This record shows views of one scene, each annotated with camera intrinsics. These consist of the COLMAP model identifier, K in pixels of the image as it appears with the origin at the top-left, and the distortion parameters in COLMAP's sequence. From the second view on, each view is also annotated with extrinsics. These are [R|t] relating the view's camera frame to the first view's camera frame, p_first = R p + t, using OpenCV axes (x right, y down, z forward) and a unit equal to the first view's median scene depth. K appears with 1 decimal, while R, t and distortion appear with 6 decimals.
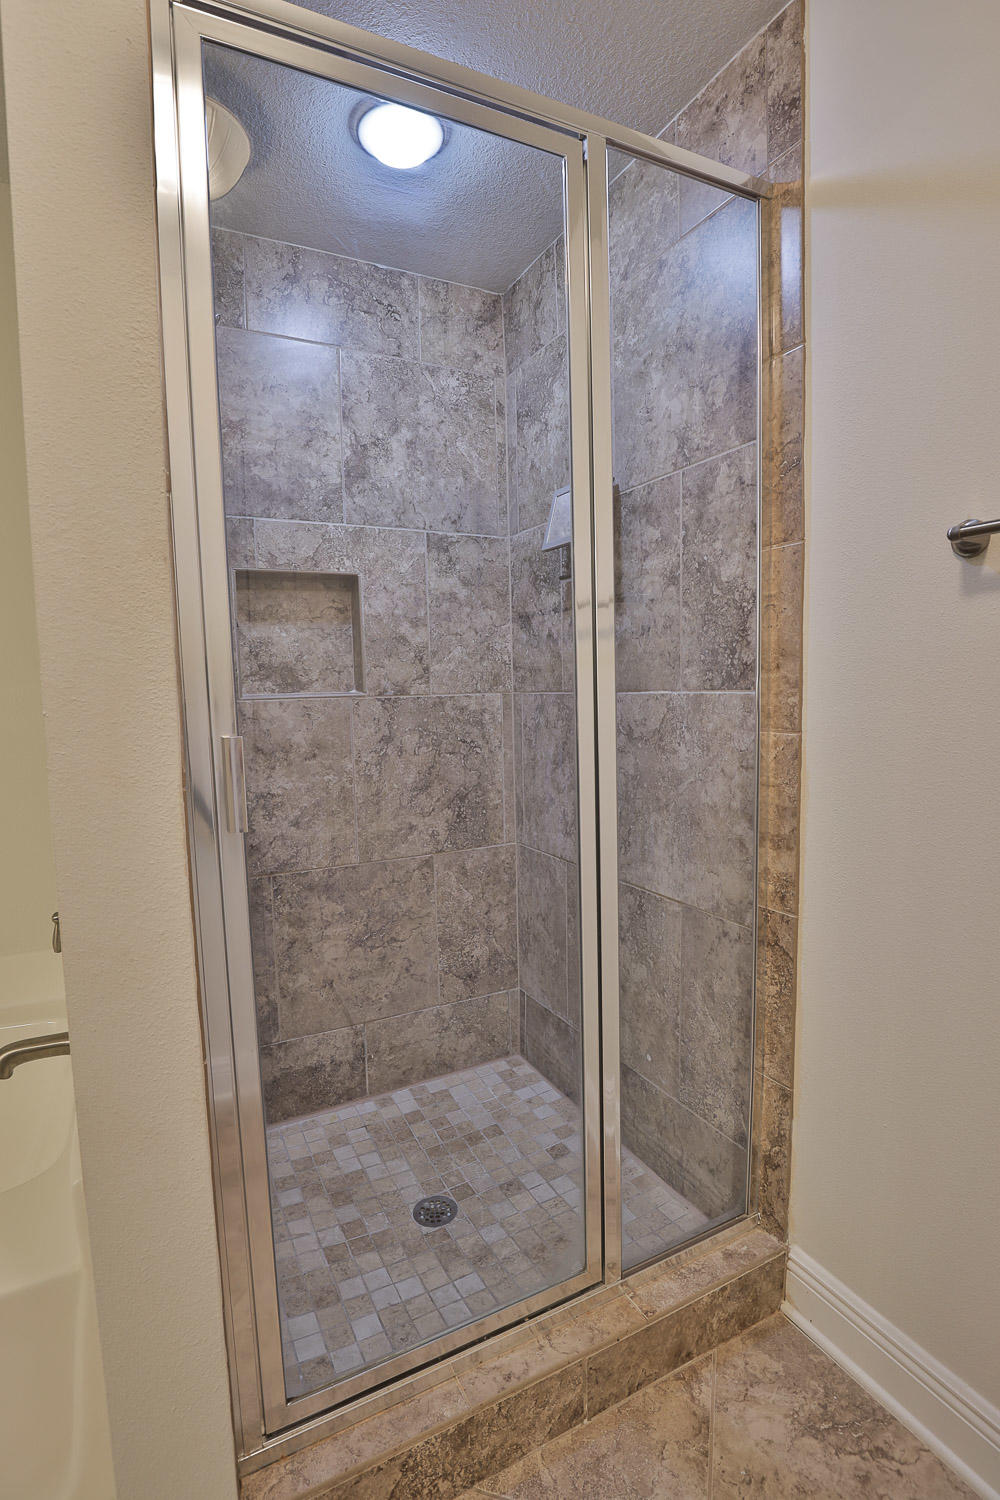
lens RADIAL K [[725.9, 0, 500.0], [0, 725.9, 750.0], [0, 0, 1]] dist [-0.027821, 0.008464]
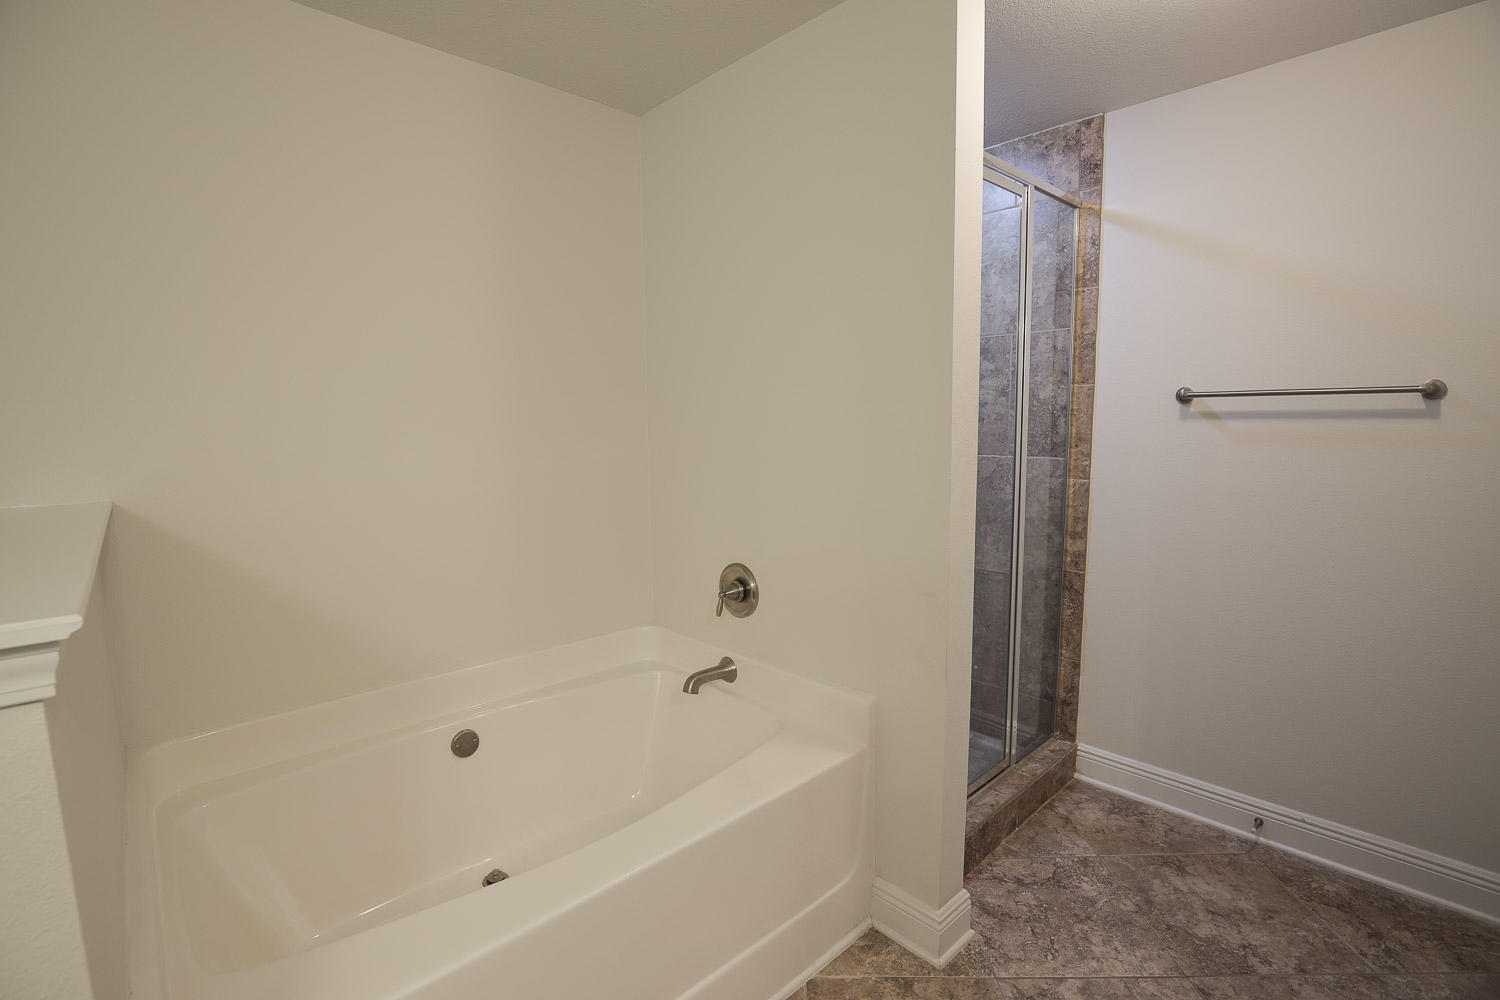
lens RADIAL K [[714.9, 0, 740.3], [0, 714.9, 498.3], [0, 0, 1]] dist [-0.003823, 0.000011]
pose [[0.954979, -0.017078, 0.296181, -1.045480], [0.011639, 0.999730, 0.020116, -0.021705], [-0.296445, -0.015763, 0.954920, -0.575530]]
